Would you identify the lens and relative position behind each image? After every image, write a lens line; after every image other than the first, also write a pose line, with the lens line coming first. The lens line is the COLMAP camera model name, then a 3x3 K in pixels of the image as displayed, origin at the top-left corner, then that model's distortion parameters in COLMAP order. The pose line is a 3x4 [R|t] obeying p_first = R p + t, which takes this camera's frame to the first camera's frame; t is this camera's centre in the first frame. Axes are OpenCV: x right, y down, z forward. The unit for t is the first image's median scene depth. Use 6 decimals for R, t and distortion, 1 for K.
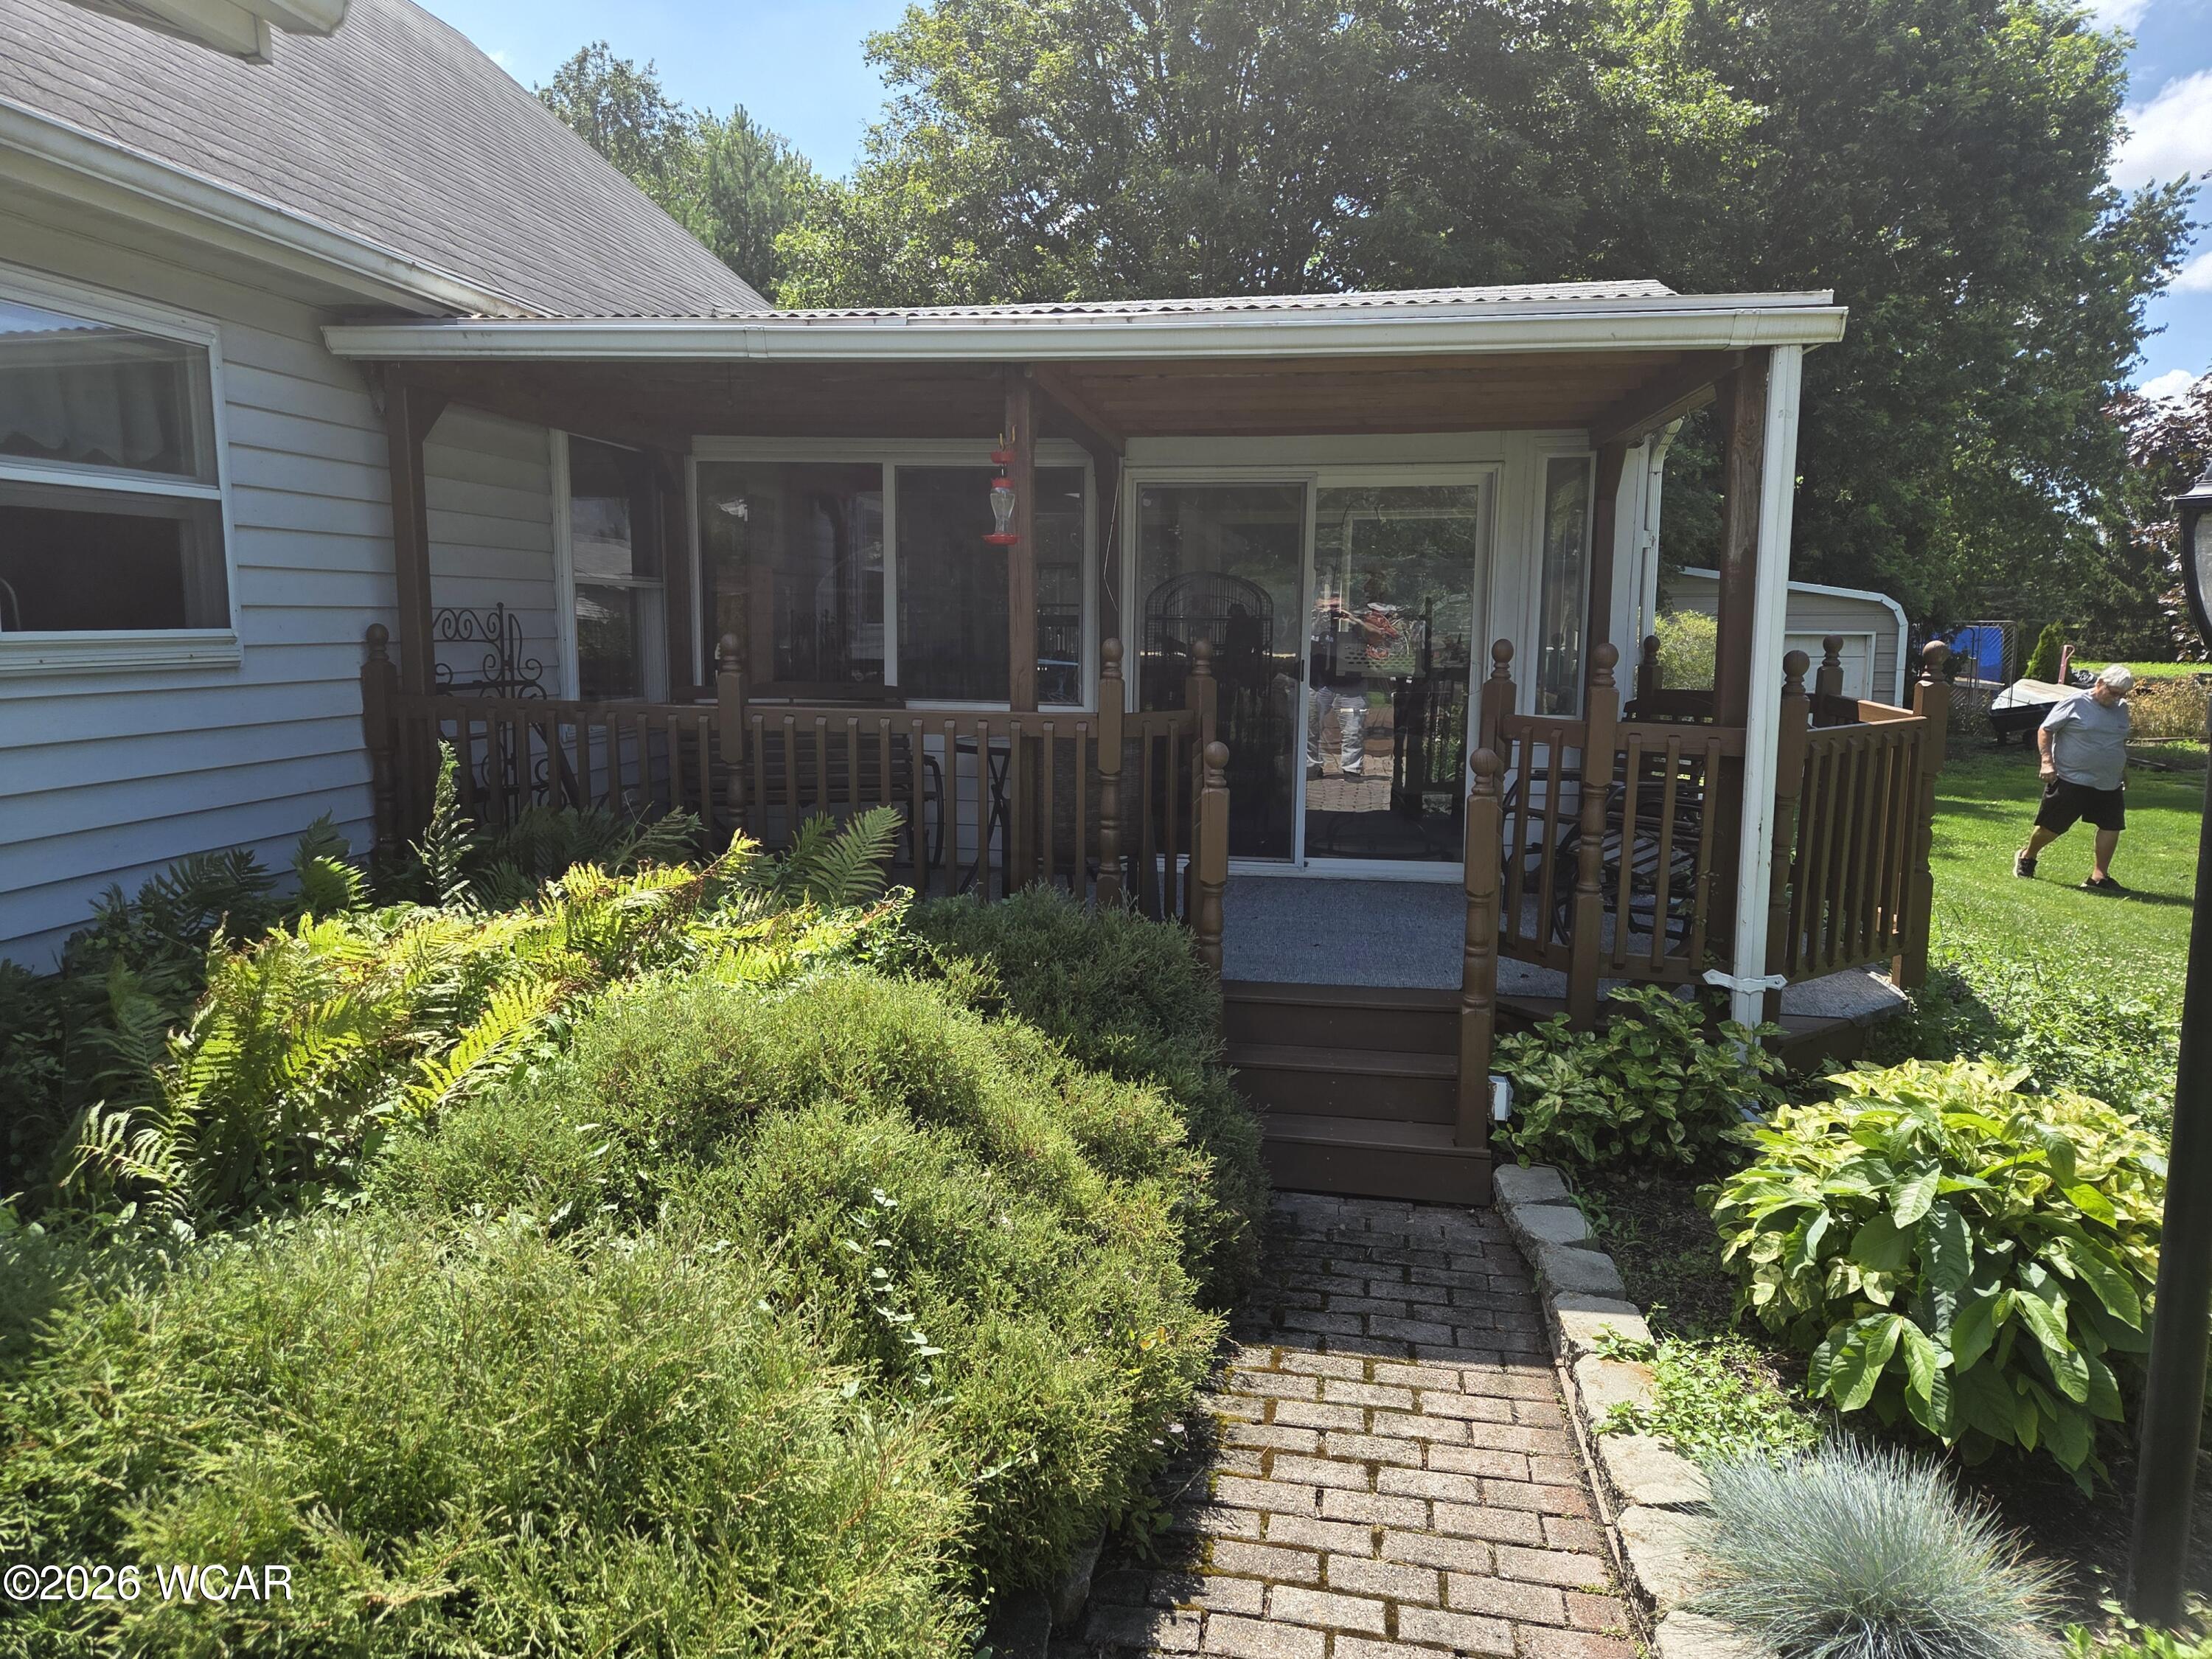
lens RADIAL K [[1474.1, 0, 1102.9], [0, 1474.1, 788.8], [0, 0, 1]] dist [0.063202, -0.058269]
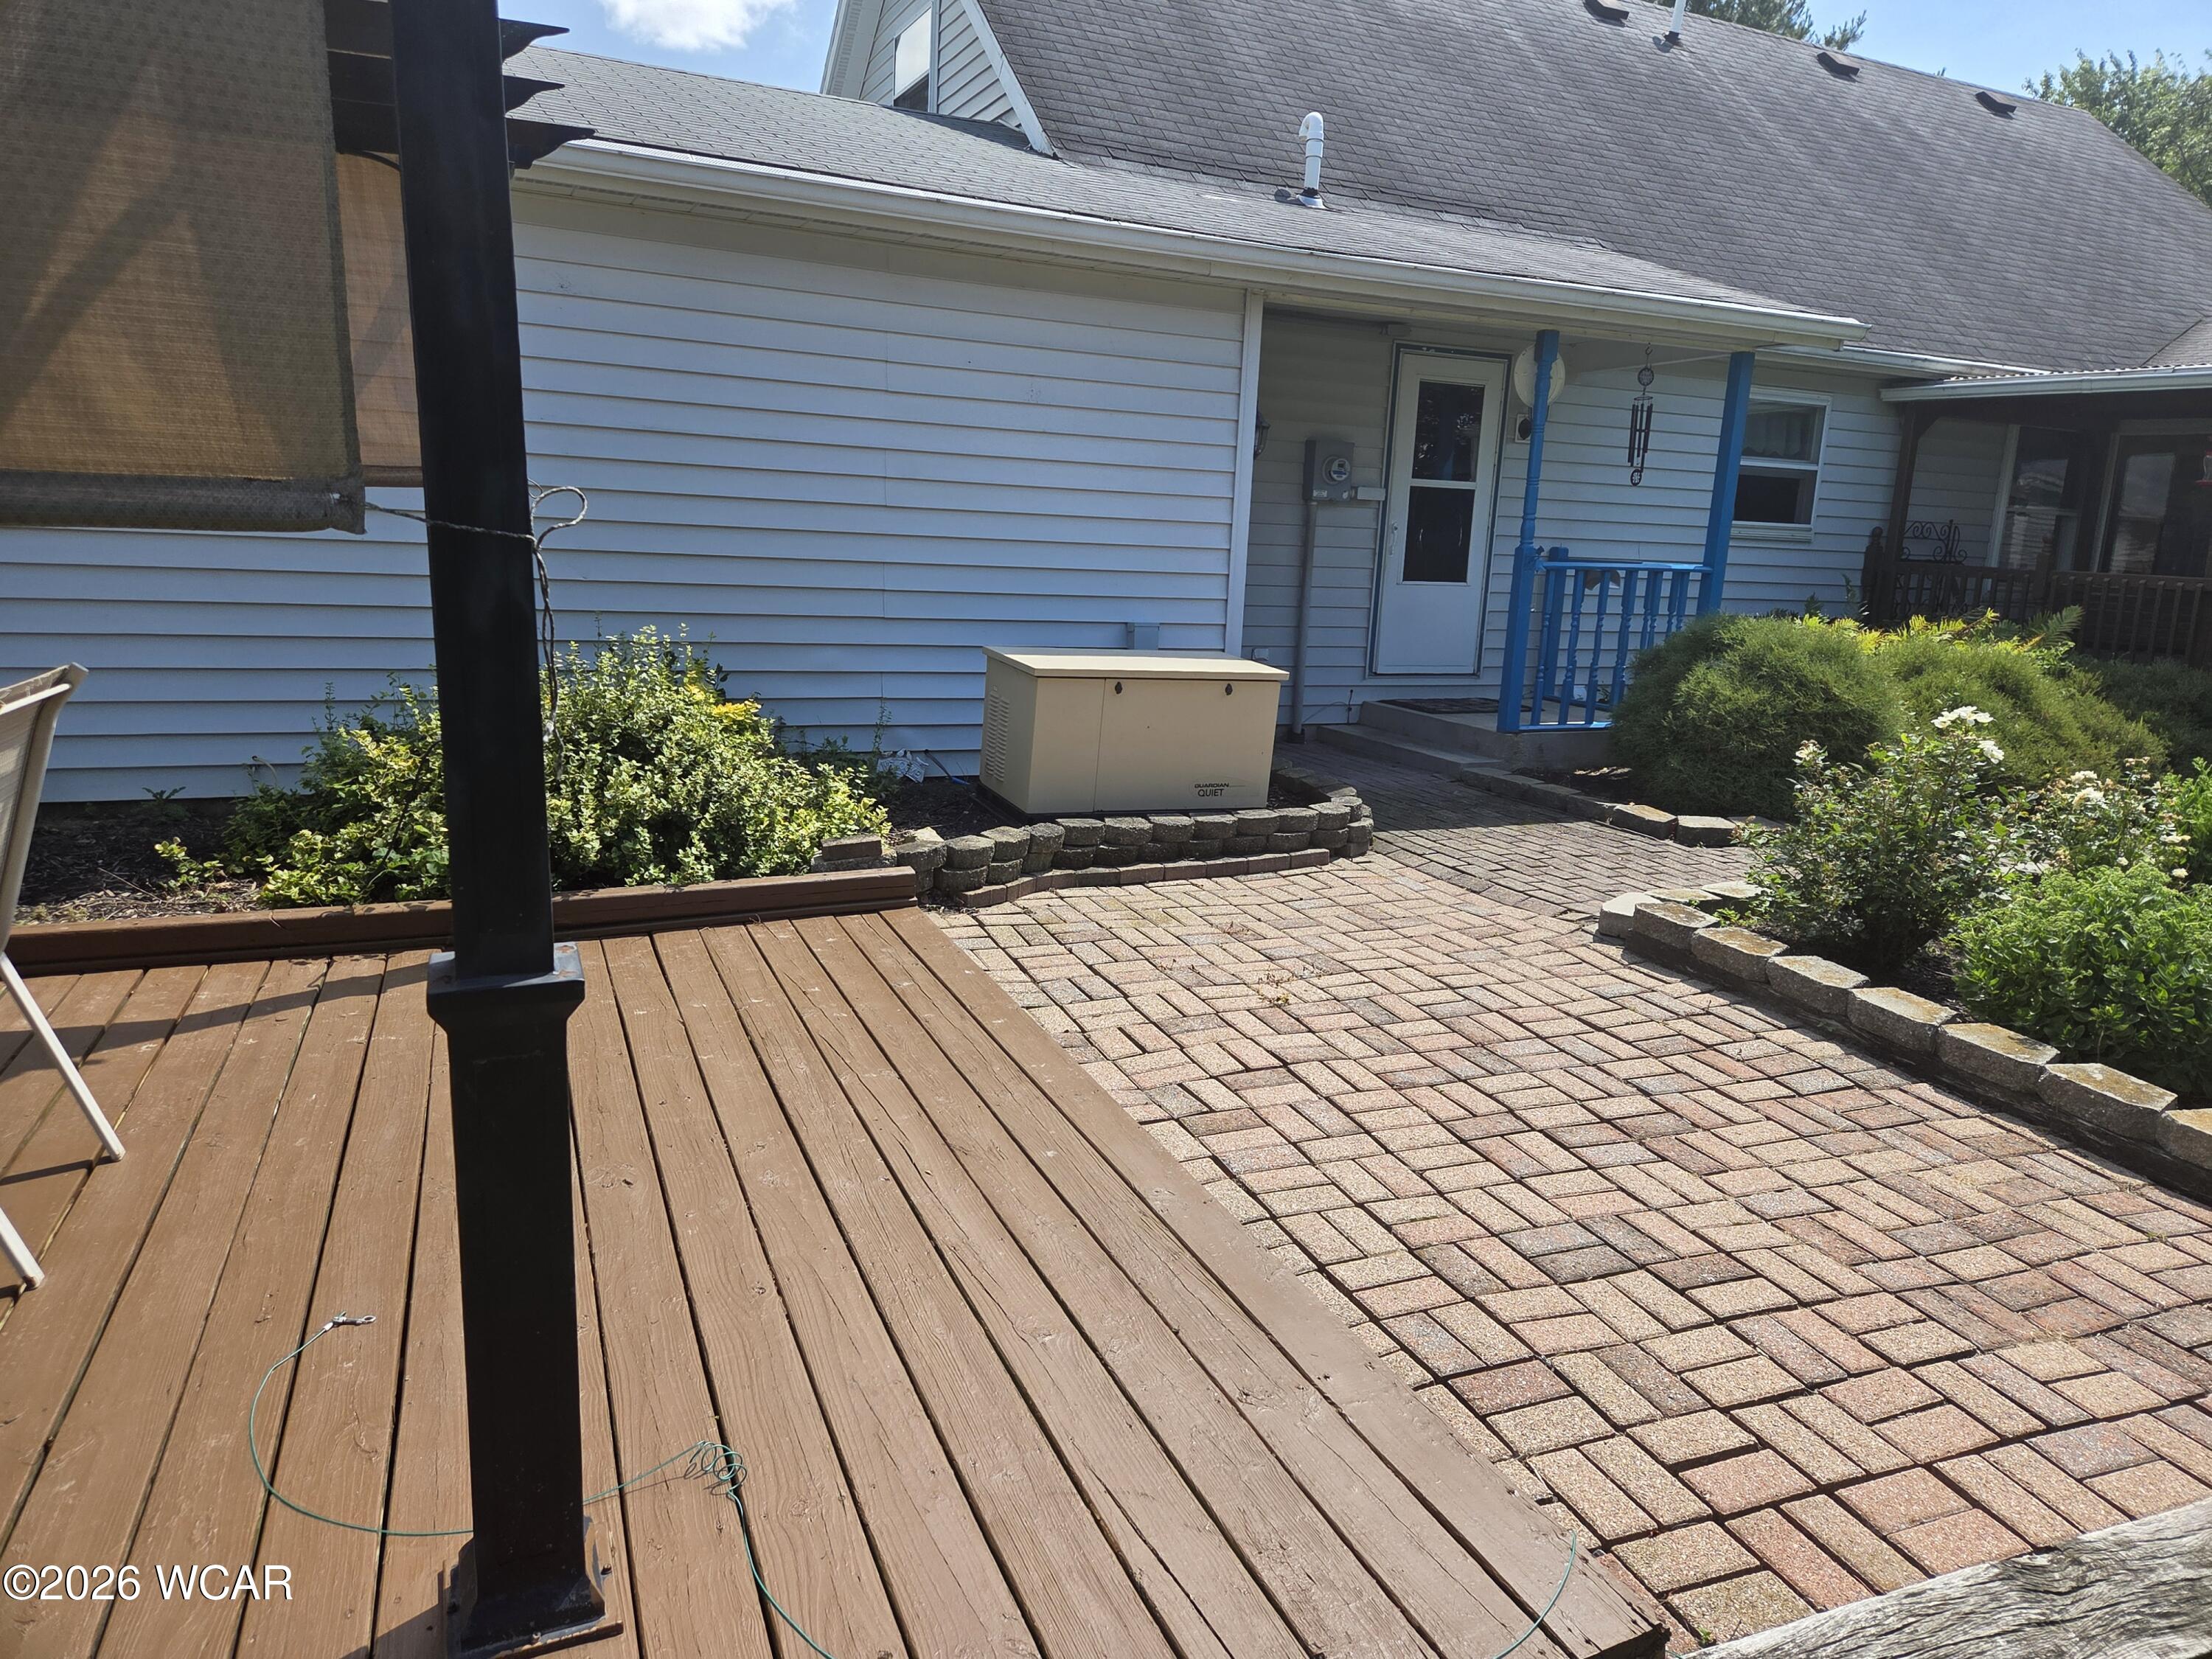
lens RADIAL K [[1385.8, 0, 1074.0], [0, 1385.8, 823.6], [0, 0, 1]] dist [0.001099, -0.035870]
pose [[0.512573, 0.193228, -0.836619, 0.661820], [-0.135536, 0.980342, 0.143384, 0.180129], [0.847879, 0.039897, 0.528686, -1.007913]]
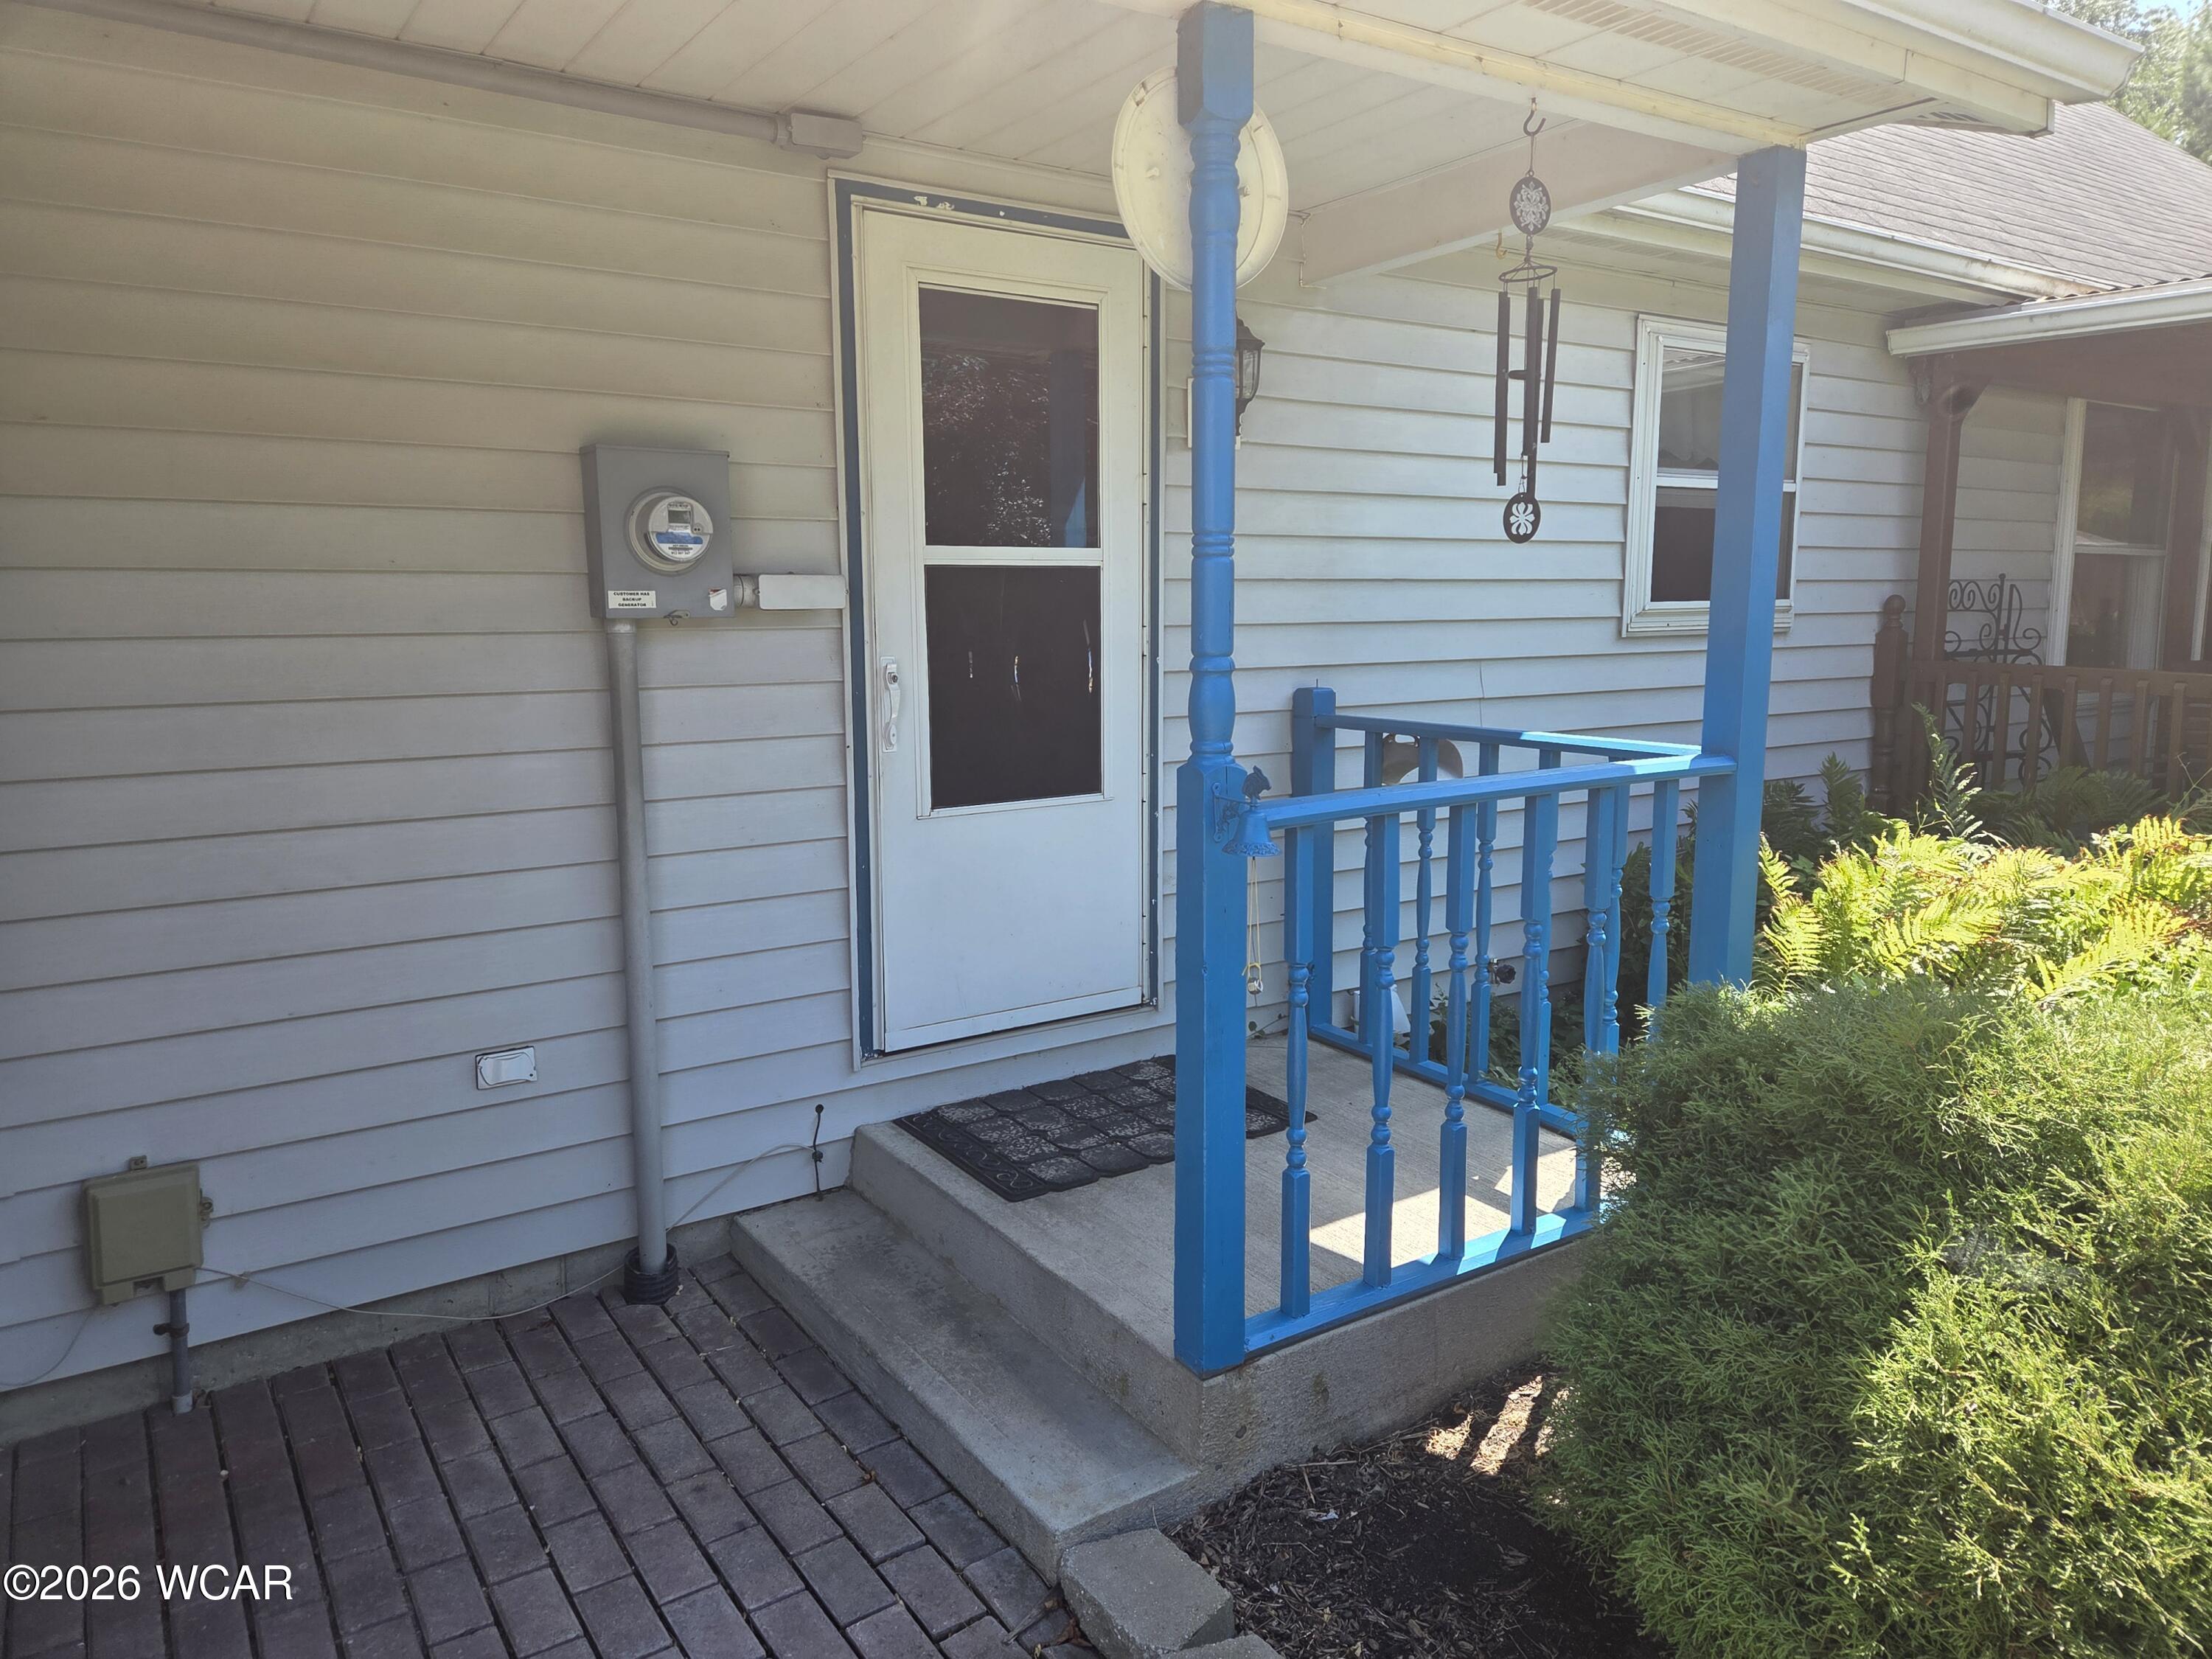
lens RADIAL K [[1474.1, 0, 1102.9], [0, 1474.1, 788.8], [0, 0, 1]] dist [0.063202, -0.058269]
pose [[0.668964, 0.086708, -0.738220, -0.050761], [-0.078358, 0.995865, 0.045963, 0.028543], [0.739153, 0.027098, 0.672992, -0.181285]]
